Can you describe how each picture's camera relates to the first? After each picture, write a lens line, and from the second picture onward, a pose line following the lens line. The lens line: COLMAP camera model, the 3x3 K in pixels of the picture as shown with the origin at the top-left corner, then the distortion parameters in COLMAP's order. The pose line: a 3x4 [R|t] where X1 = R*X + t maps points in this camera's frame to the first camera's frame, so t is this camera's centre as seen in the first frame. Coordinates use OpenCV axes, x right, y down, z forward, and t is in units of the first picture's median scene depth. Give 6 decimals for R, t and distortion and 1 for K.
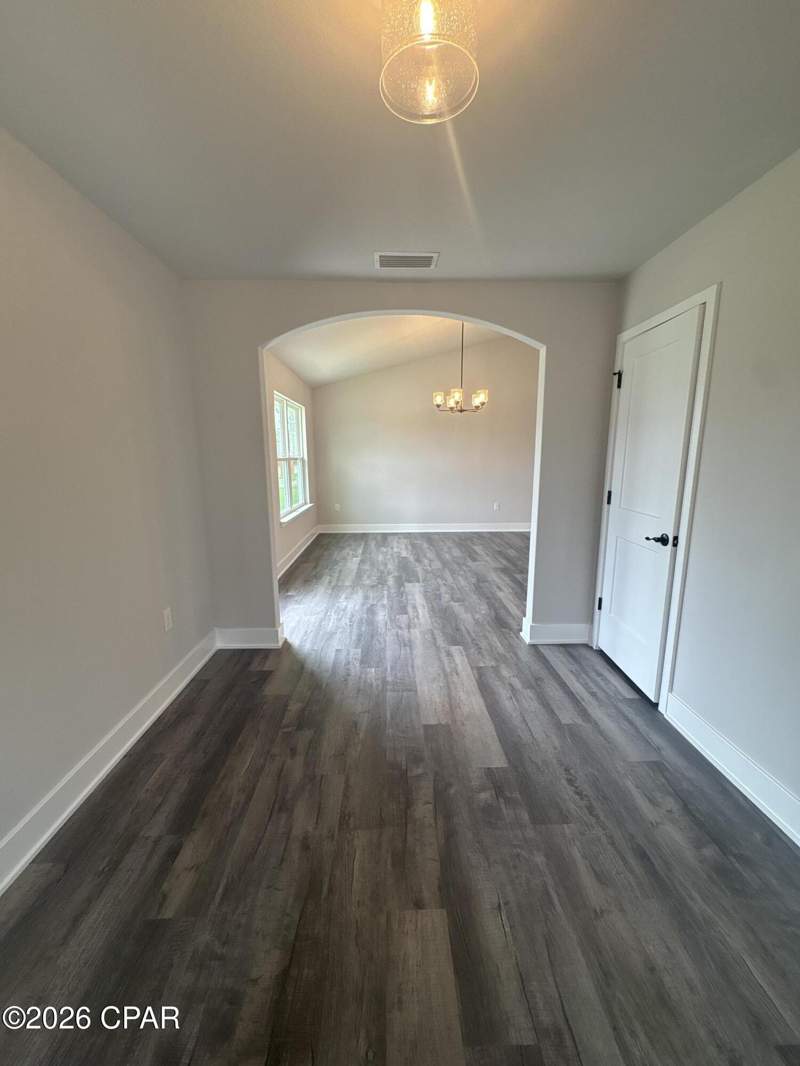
lens RADIAL K [[424.5, 0, 400.0], [0, 424.5, 533.0], [0, 0, 1]] dist [0.000549, 0.000082]
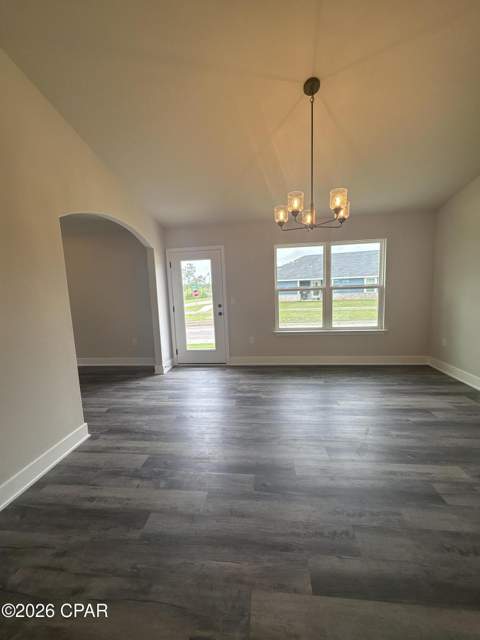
lens RADIAL K [[254.8, 0, 240.0], [0, 254.8, 320.0], [0, 0, 1]] dist [0.000549, 0.000082]
pose [[-0.135552, 0.135473, -0.981465, 0.814720], [-0.144504, 0.977311, 0.154857, -0.249697], [0.980176, 0.162817, -0.112900, 1.293614]]
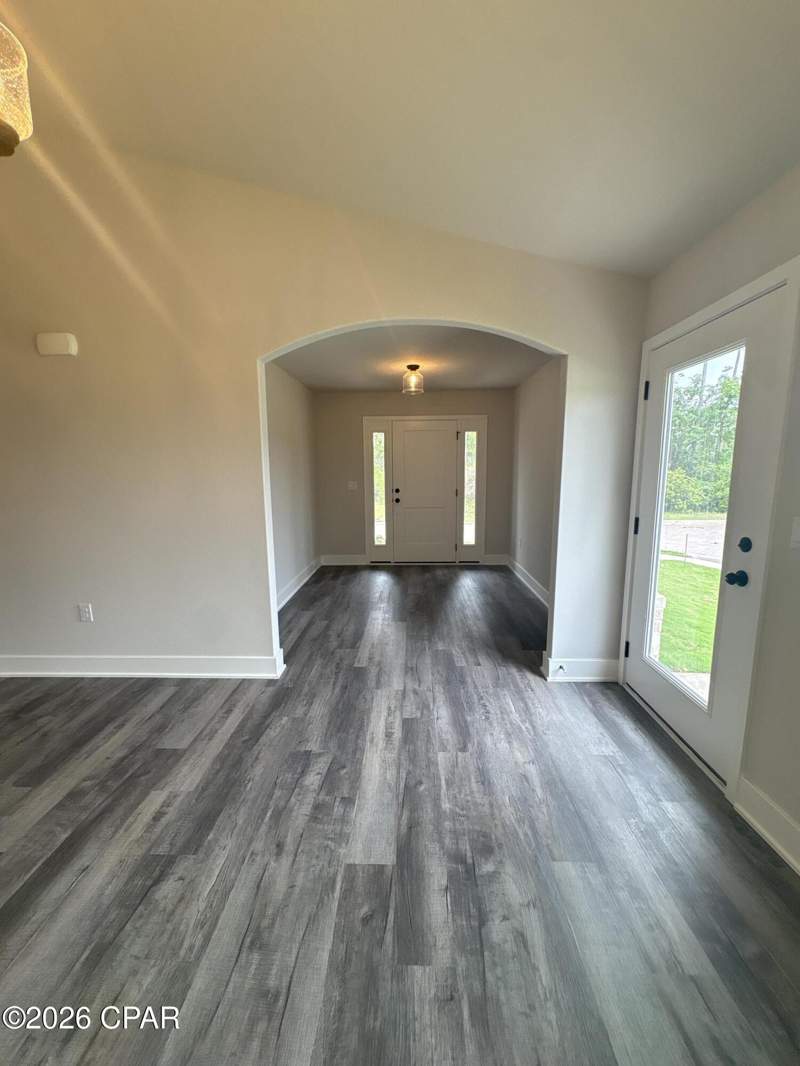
lens RADIAL K [[424.5, 0, 400.0], [0, 424.5, 533.0], [0, 0, 1]] dist [0.000549, 0.000082]
pose [[-0.998126, 0.004145, 0.061059, -0.018418], [0.024058, 0.943955, 0.329196, -0.287429], [-0.056273, 0.330048, -0.942285, 1.505827]]
